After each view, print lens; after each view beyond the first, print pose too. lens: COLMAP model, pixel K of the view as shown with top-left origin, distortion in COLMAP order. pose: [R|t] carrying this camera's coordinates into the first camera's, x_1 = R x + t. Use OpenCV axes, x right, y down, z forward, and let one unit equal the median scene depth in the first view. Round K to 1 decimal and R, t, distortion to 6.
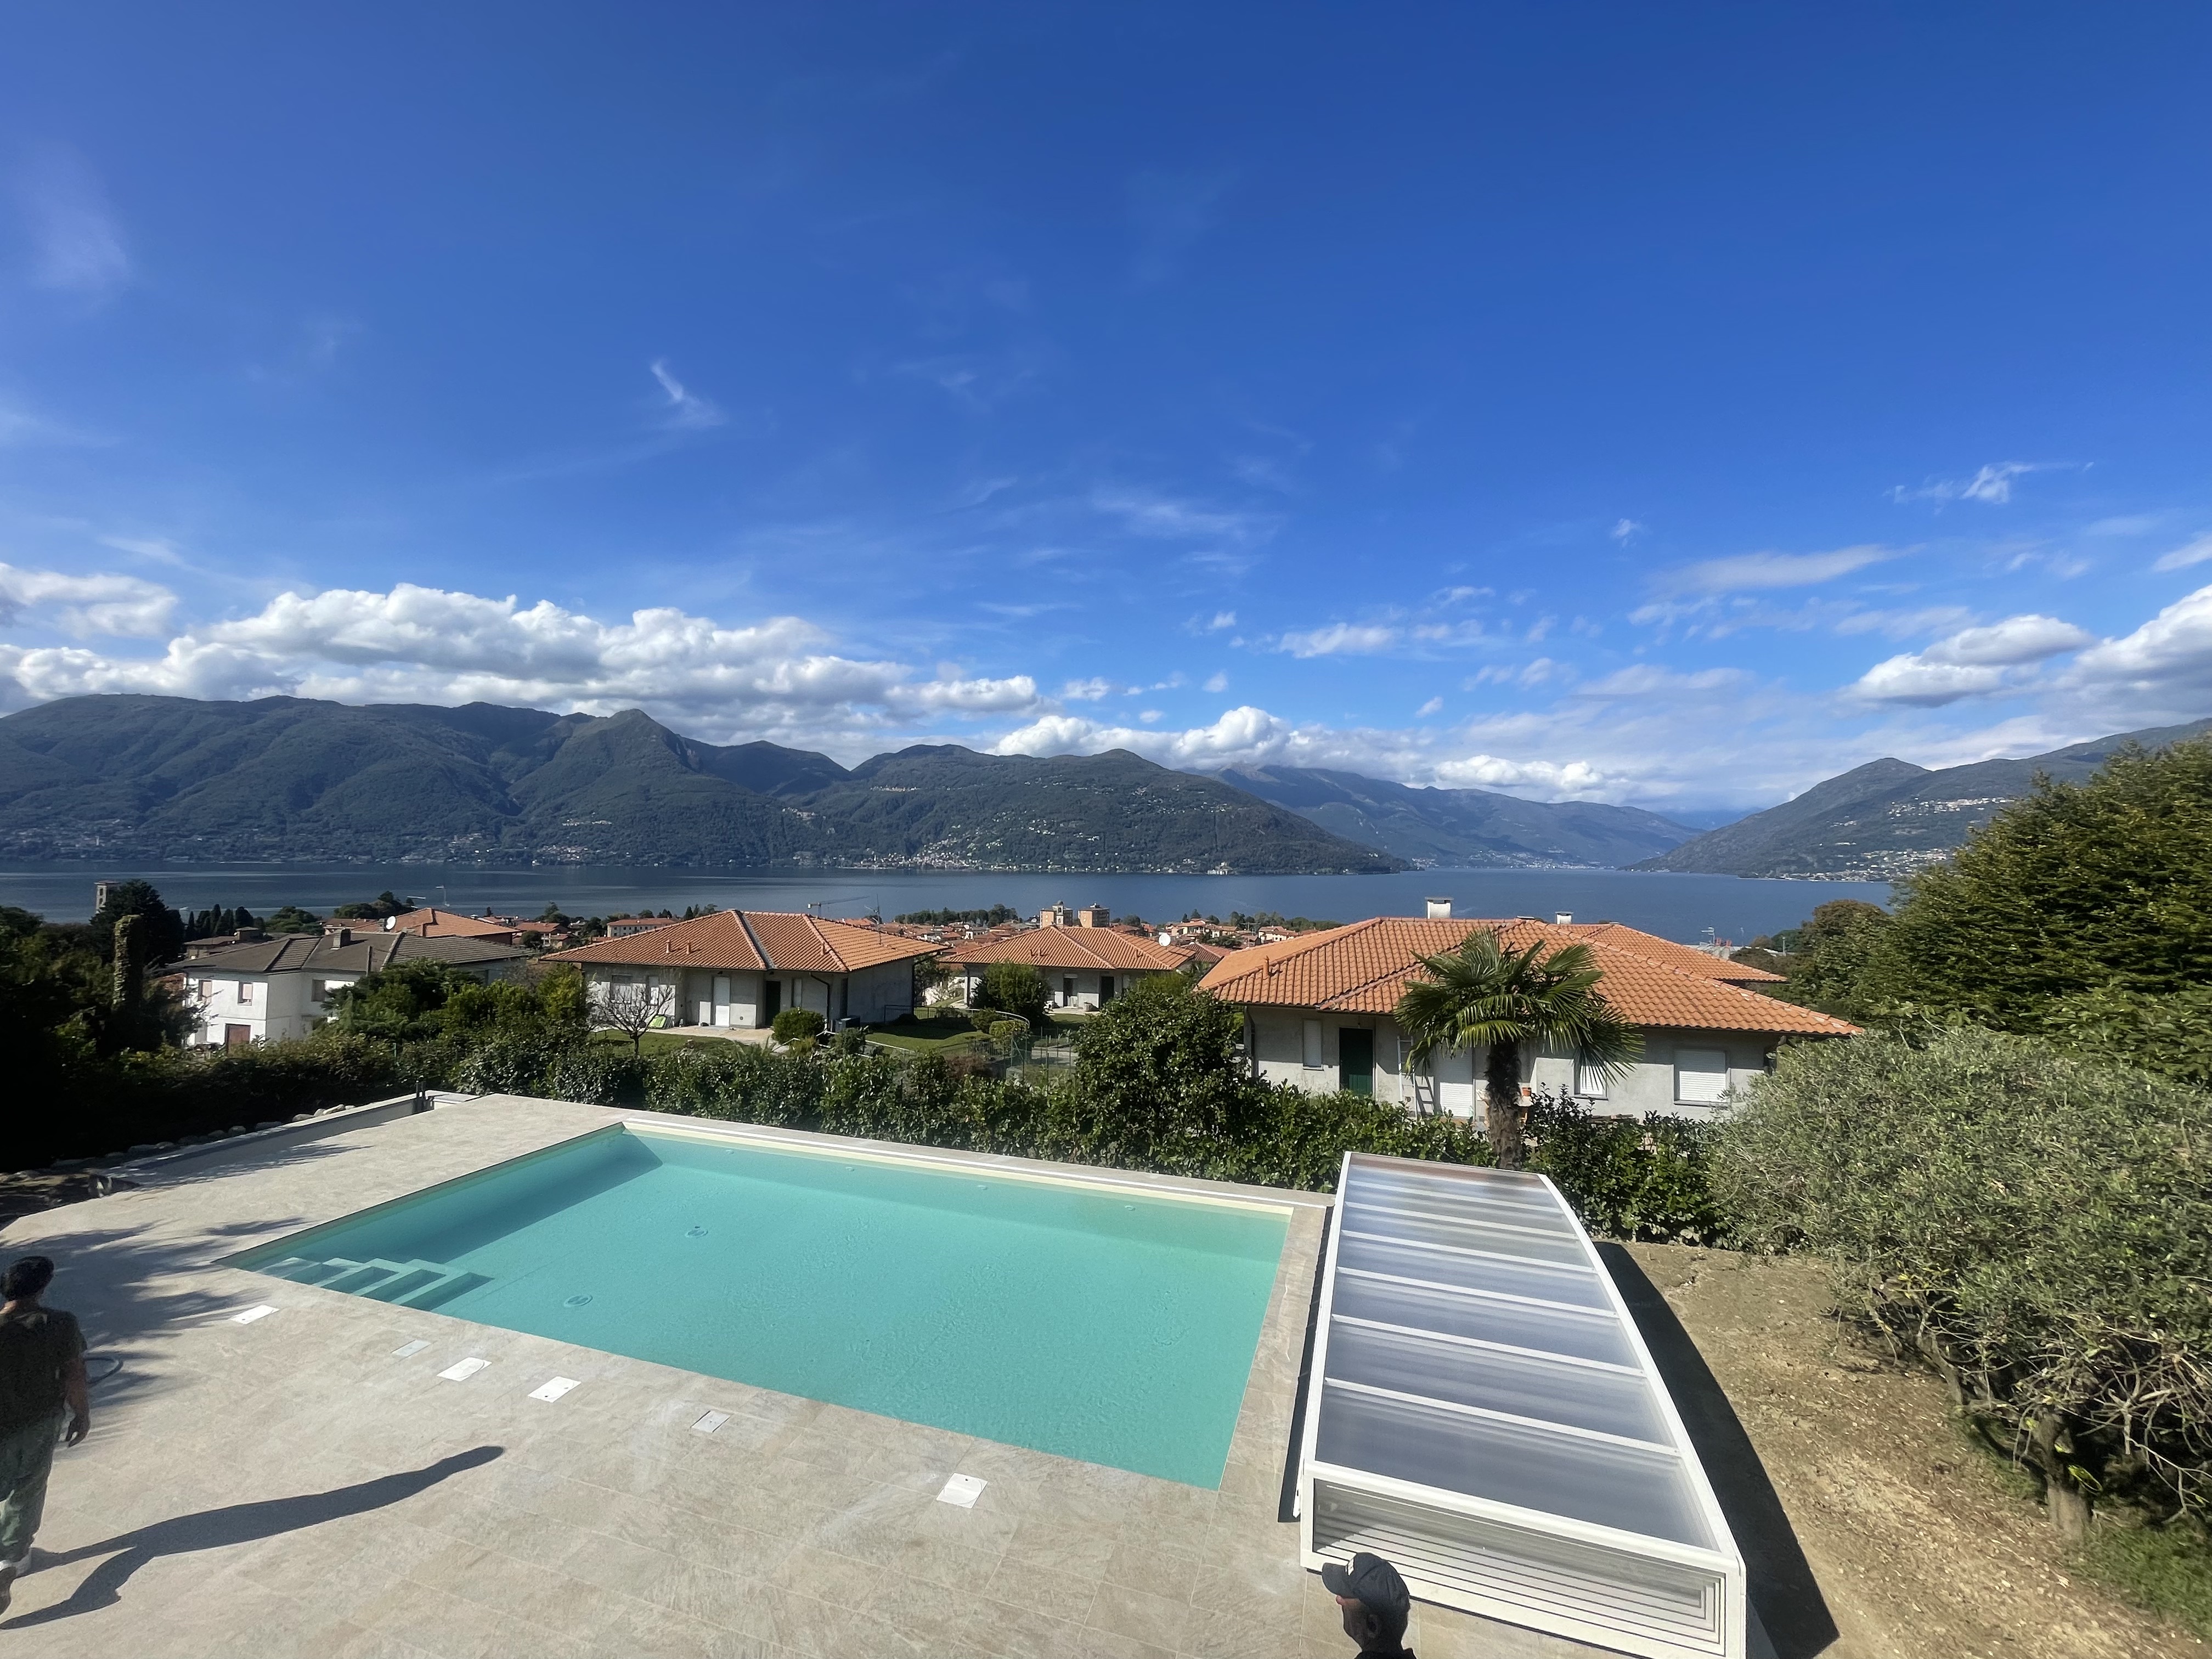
lens RADIAL K [[890.9, 0, 1105.6], [0, 890.9, 823.6], [0, 0, 1]] dist [-0.004363, 0.000867]
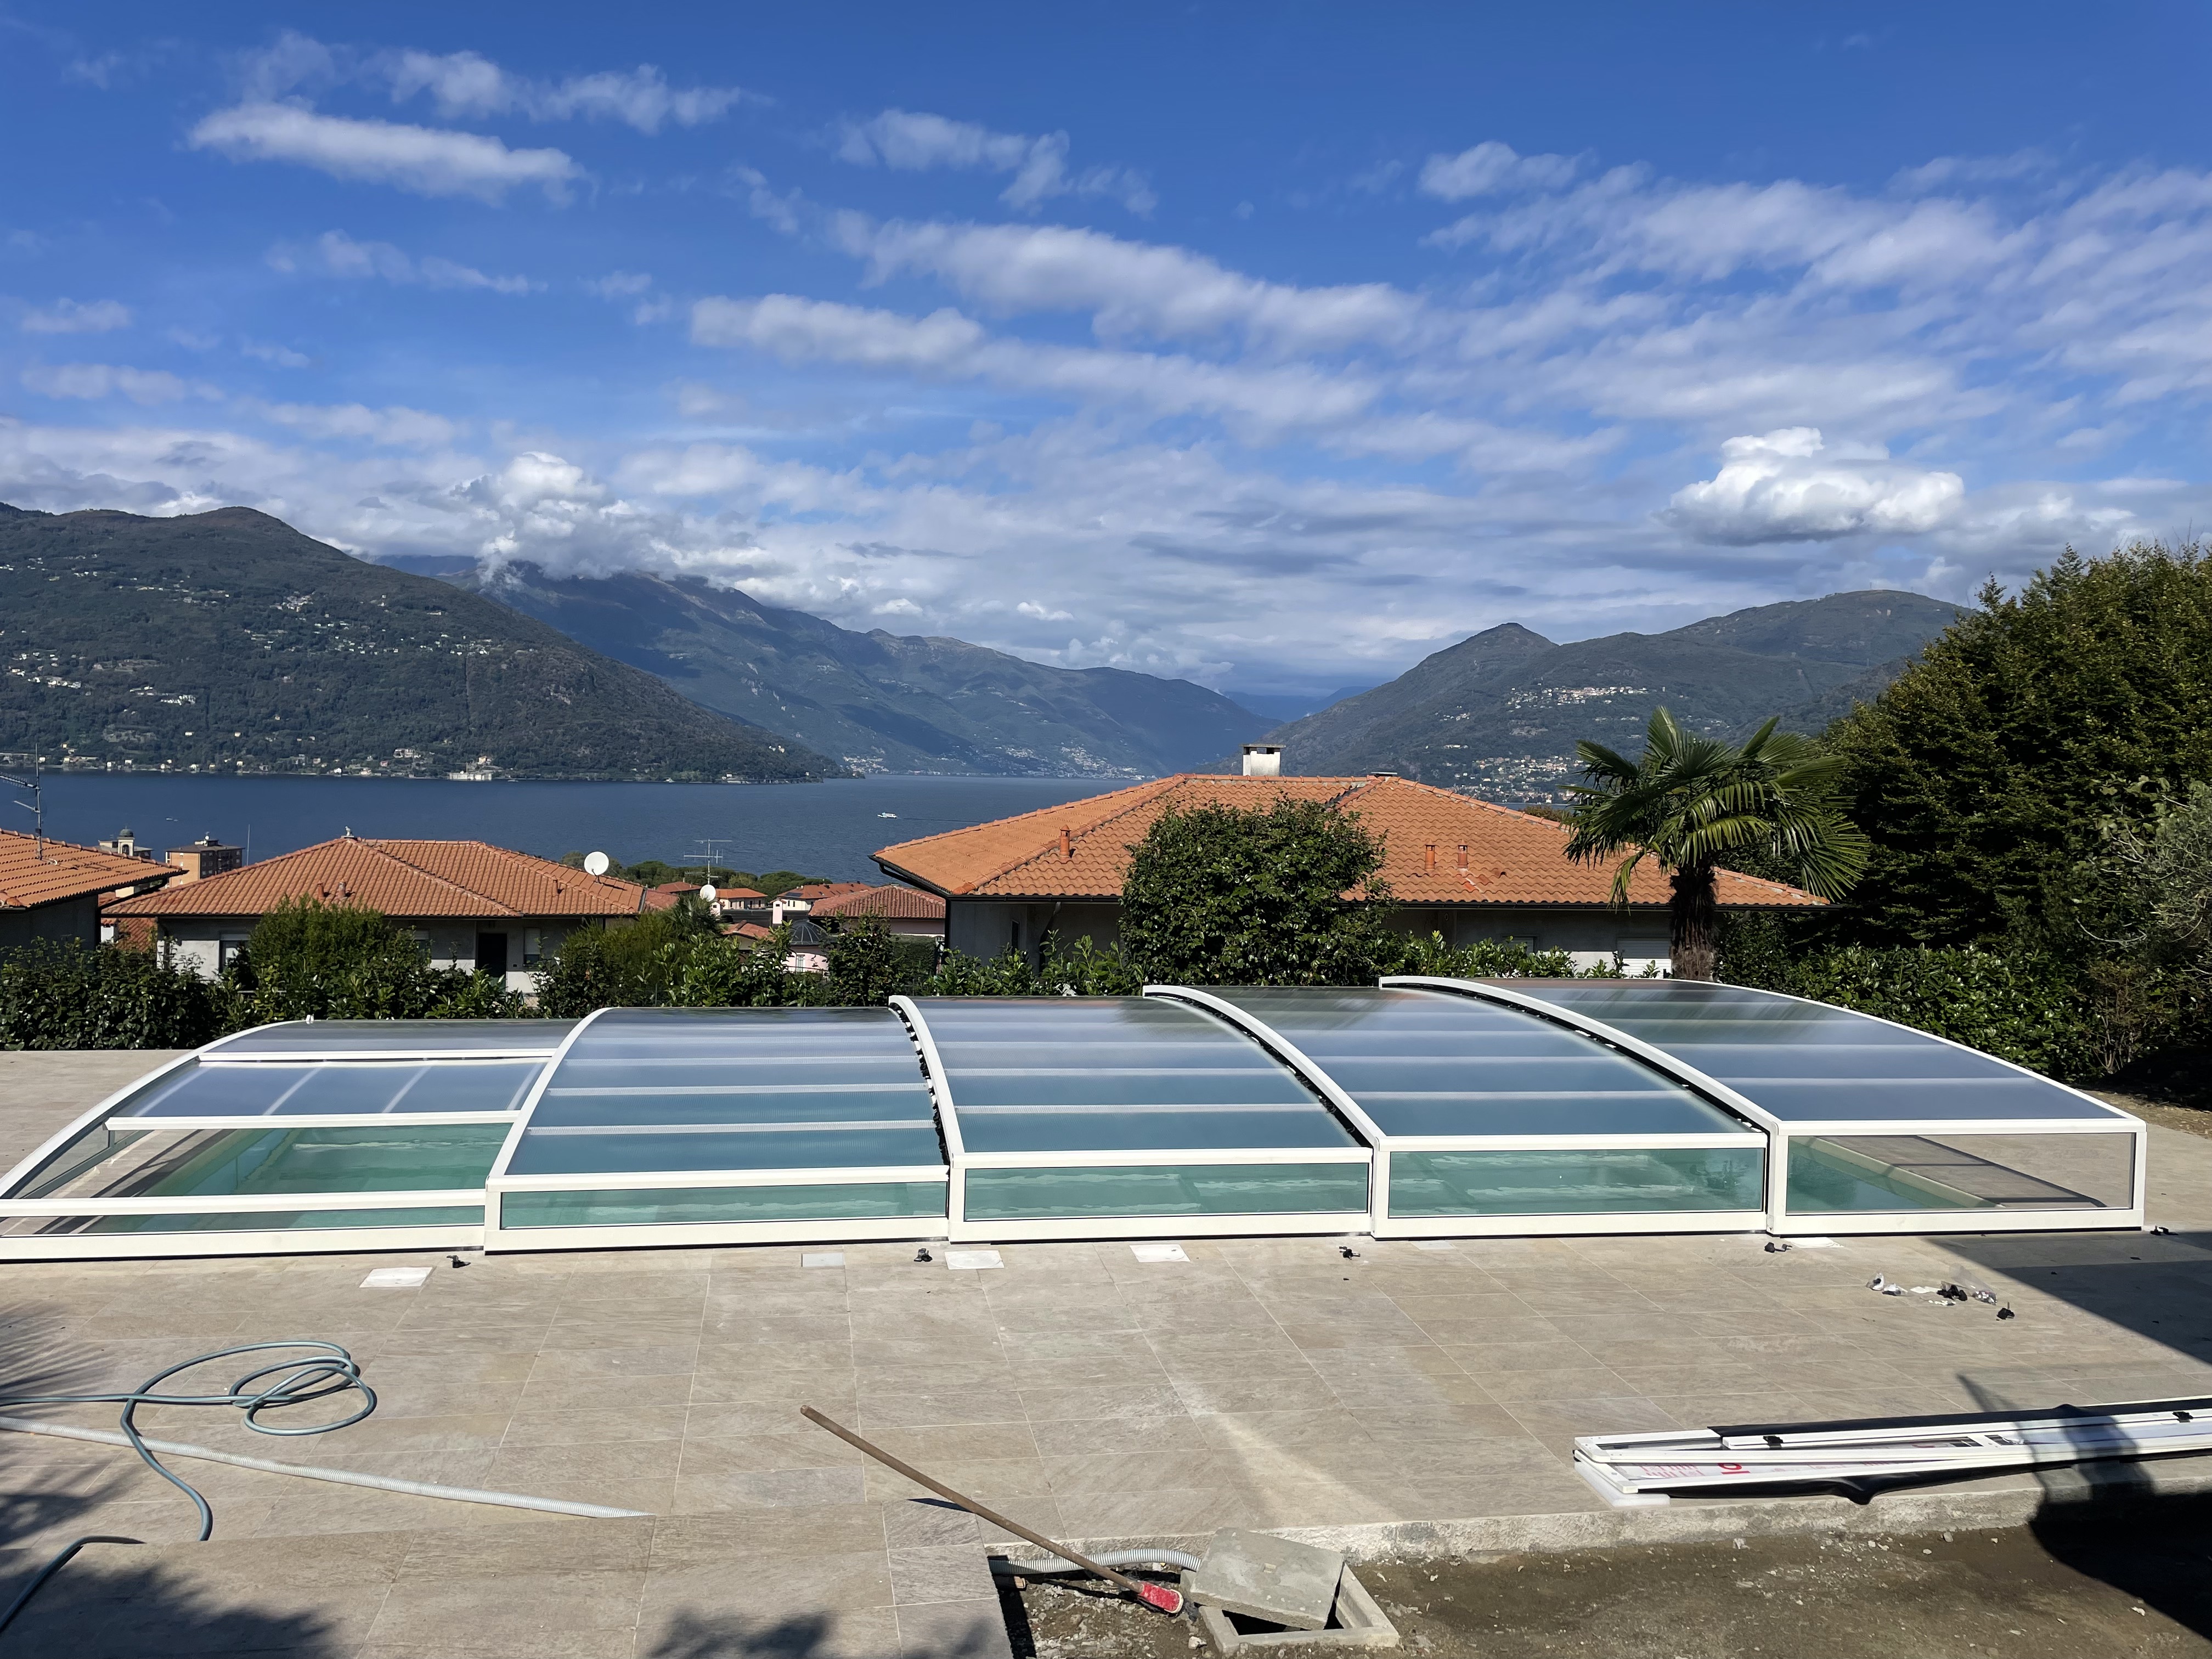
lens RADIAL K [[1657.7, 0, 1120.3], [0, 1657.7, 835.3], [0, 0, 1]] dist [0.081059, -0.091874]
pose [[0.879082, -0.004734, 0.476648, -0.147742], [-0.037017, 0.996253, 0.078164, 0.030907], [-0.475232, -0.086357, 0.875612, 0.001054]]
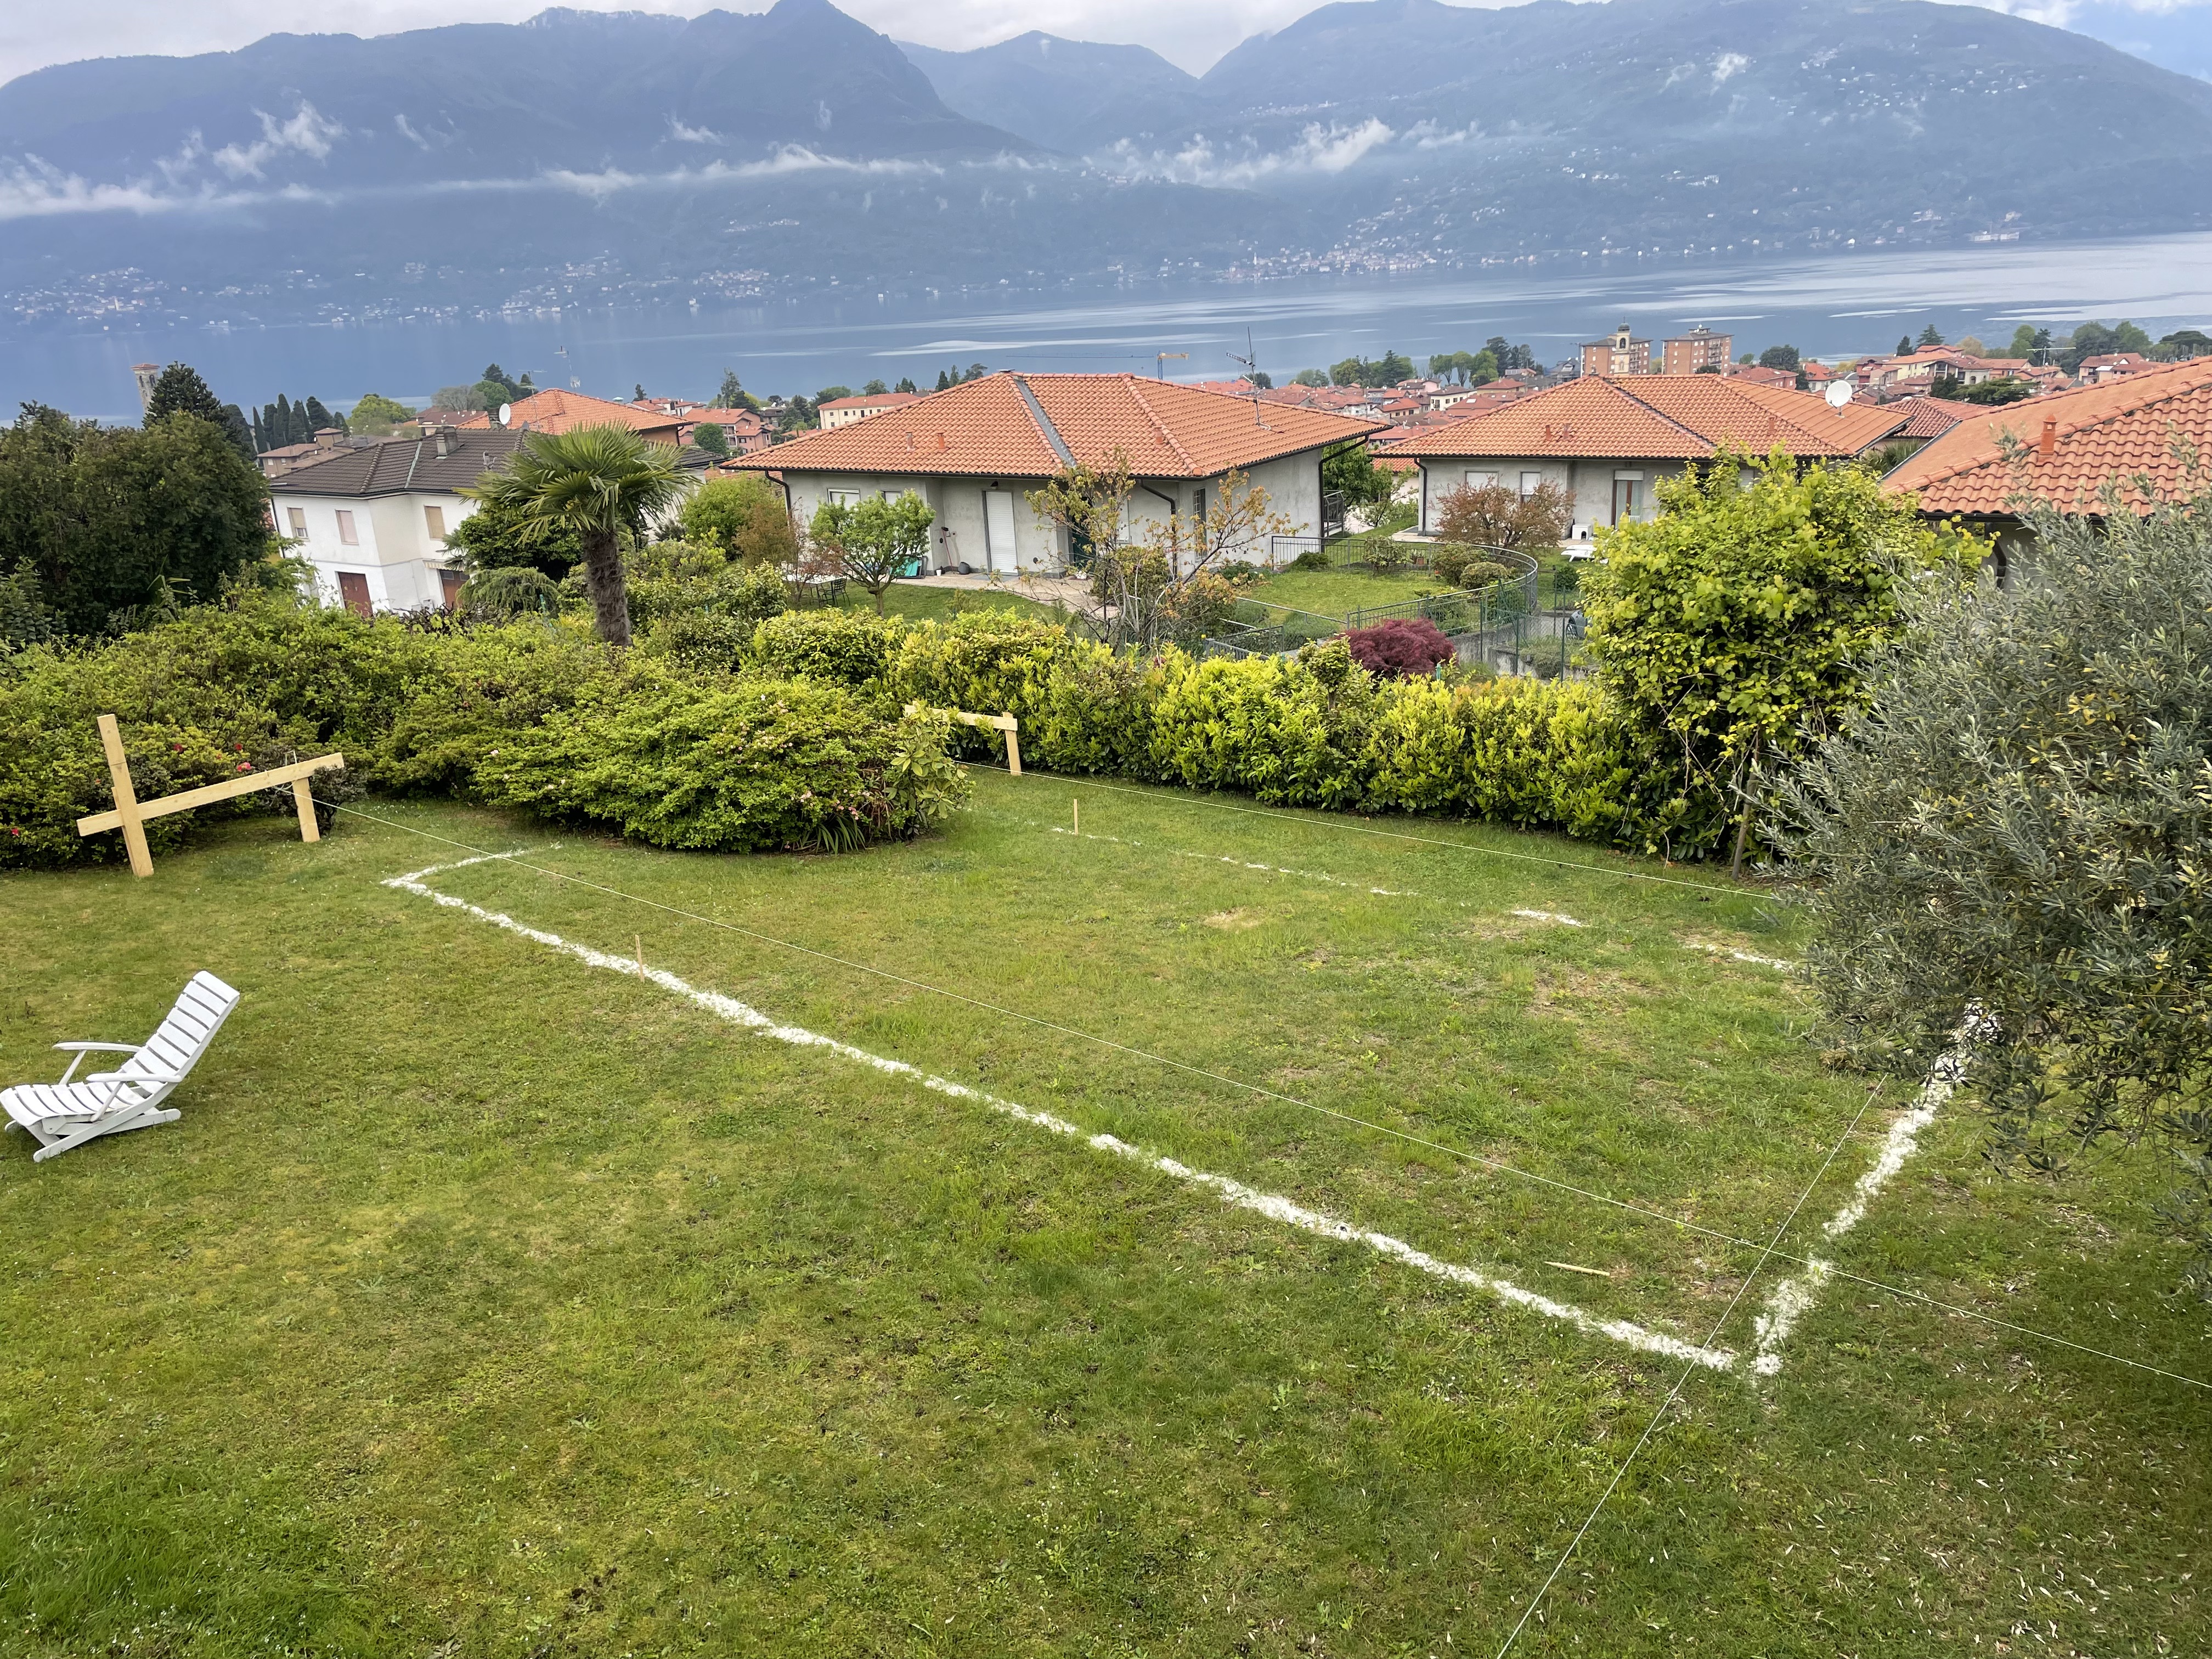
lens RADIAL K [[1657.7, 0, 1115.6], [0, 1657.7, 817.5], [0, 0, 1]] dist [0.081059, -0.091874]
pose [[0.943287, 0.044533, -0.328978, 0.008570], [0.076413, 0.935228, 0.345700, 0.001023], [0.323065, -0.351233, 0.878786, -0.008186]]
